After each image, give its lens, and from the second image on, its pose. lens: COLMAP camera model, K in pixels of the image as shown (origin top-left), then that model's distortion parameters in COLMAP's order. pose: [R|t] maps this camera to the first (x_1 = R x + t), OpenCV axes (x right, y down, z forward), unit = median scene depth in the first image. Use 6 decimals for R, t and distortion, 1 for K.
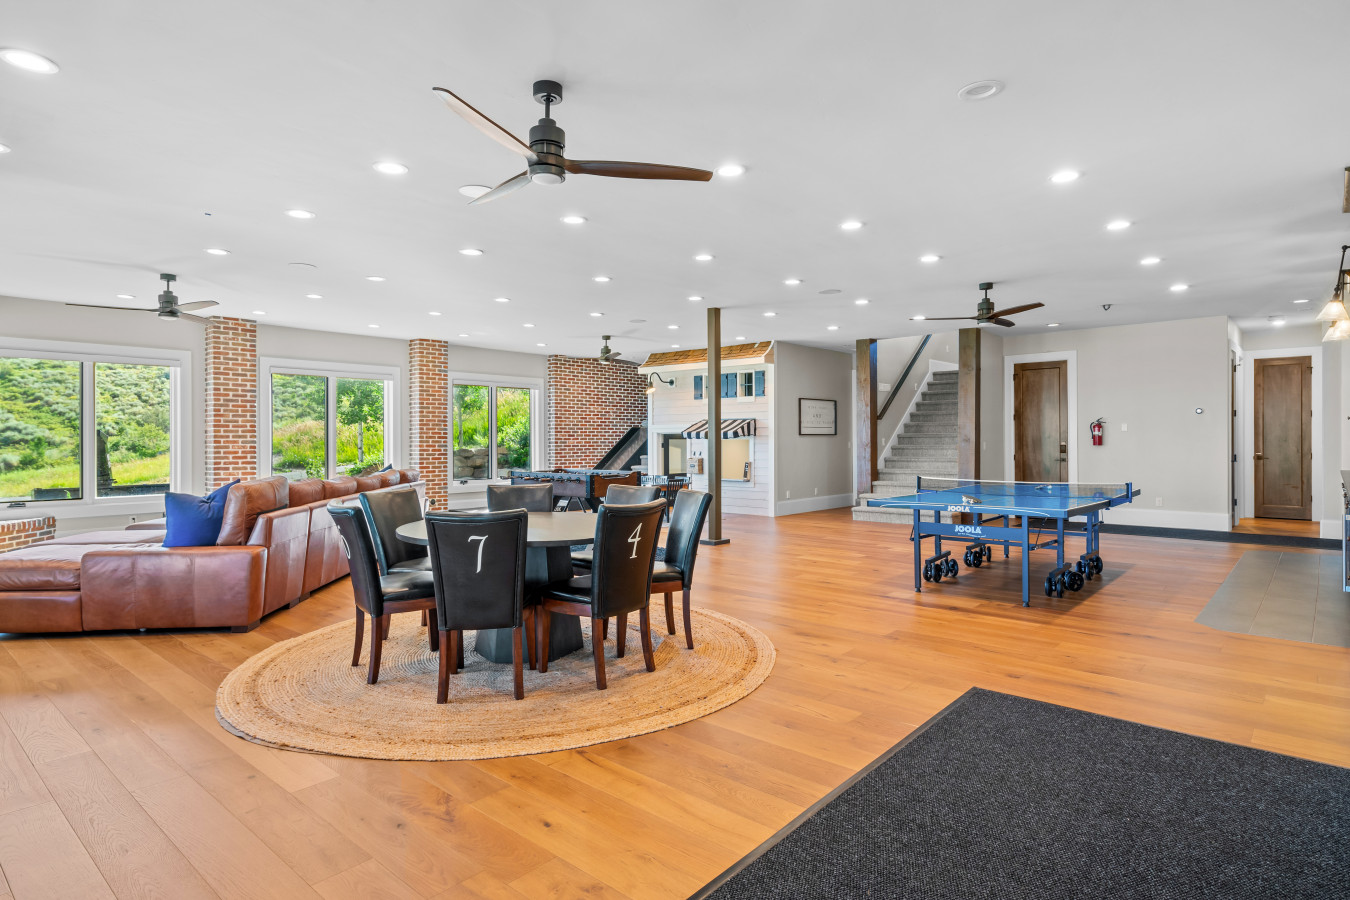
lens RADIAL K [[732.3, 0, 675.0], [0, 732.3, 450.0], [0, 0, 1]] dist [0.001288, 0.000126]
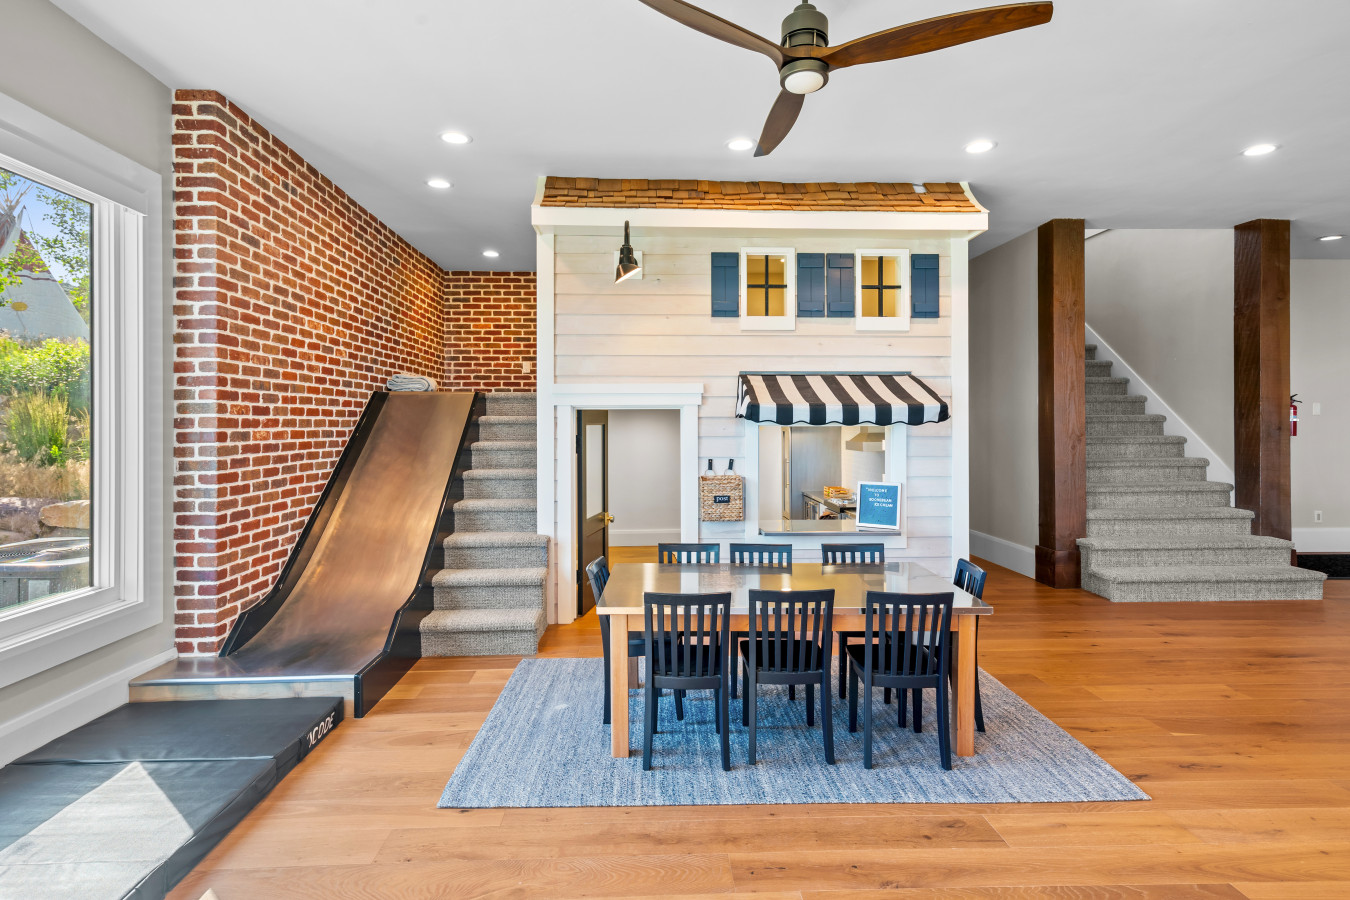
lens RADIAL K [[742.9, 0, 680.3], [0, 742.9, 425.0], [0, 0, 1]] dist [0.003485, 0.000215]
pose [[0.720904, 0.002460, 0.693031, -0.260271], [0.007567, 0.999906, -0.011421, -0.011510], [-0.692994, 0.013478, 0.720818, 0.801174]]
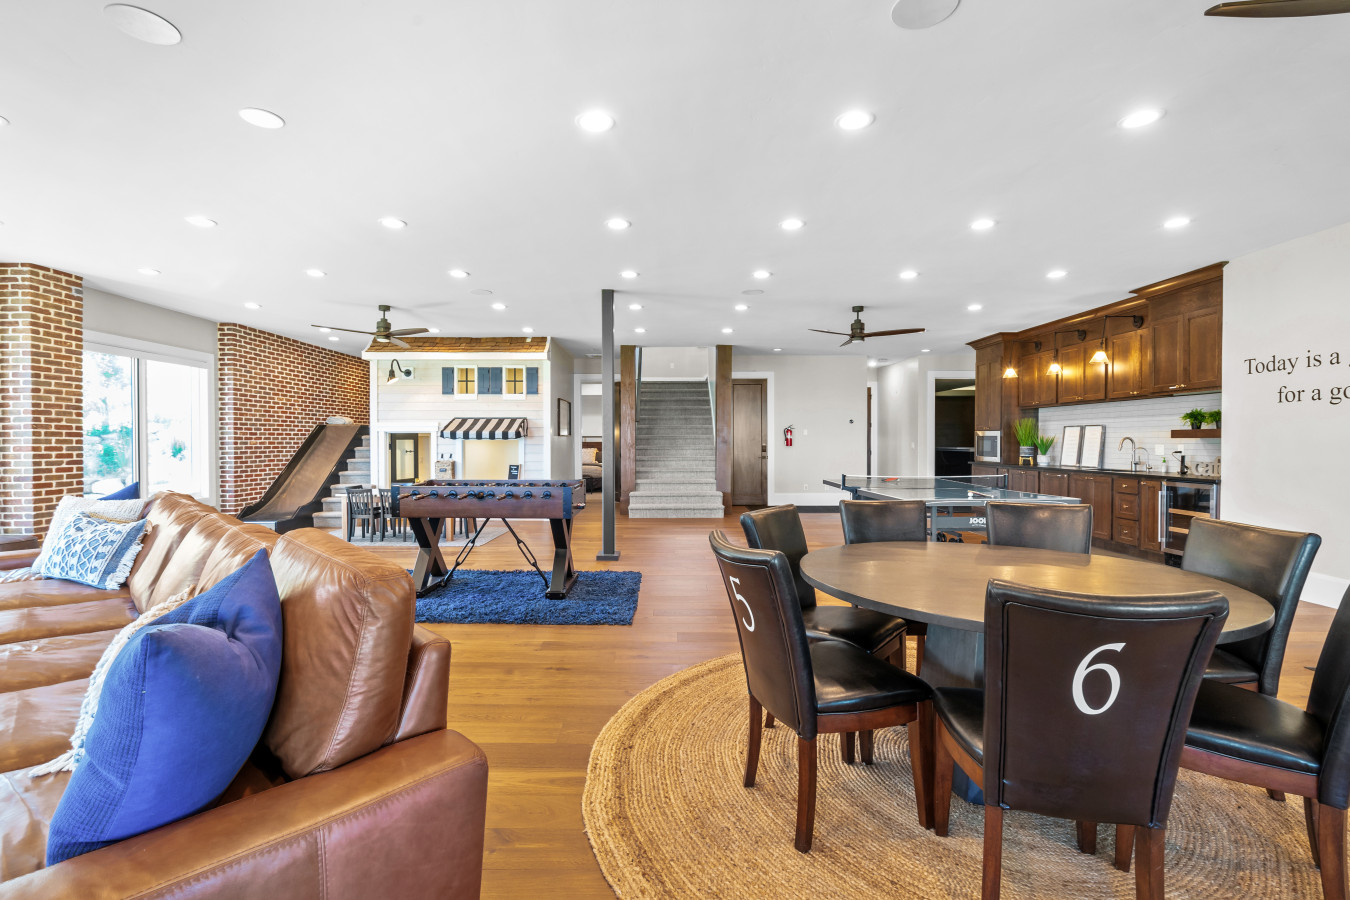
lens RADIAL K [[609.1, 0, 657.7], [0, 609.1, 450.9], [0, 0, 1]] dist [-0.014663, -0.000168]
pose [[0.749330, -0.006648, 0.662163, -0.282819], [0.006217, 0.999976, 0.003003, -0.001844], [-0.662167, 0.001866, 0.749354, 0.305461]]
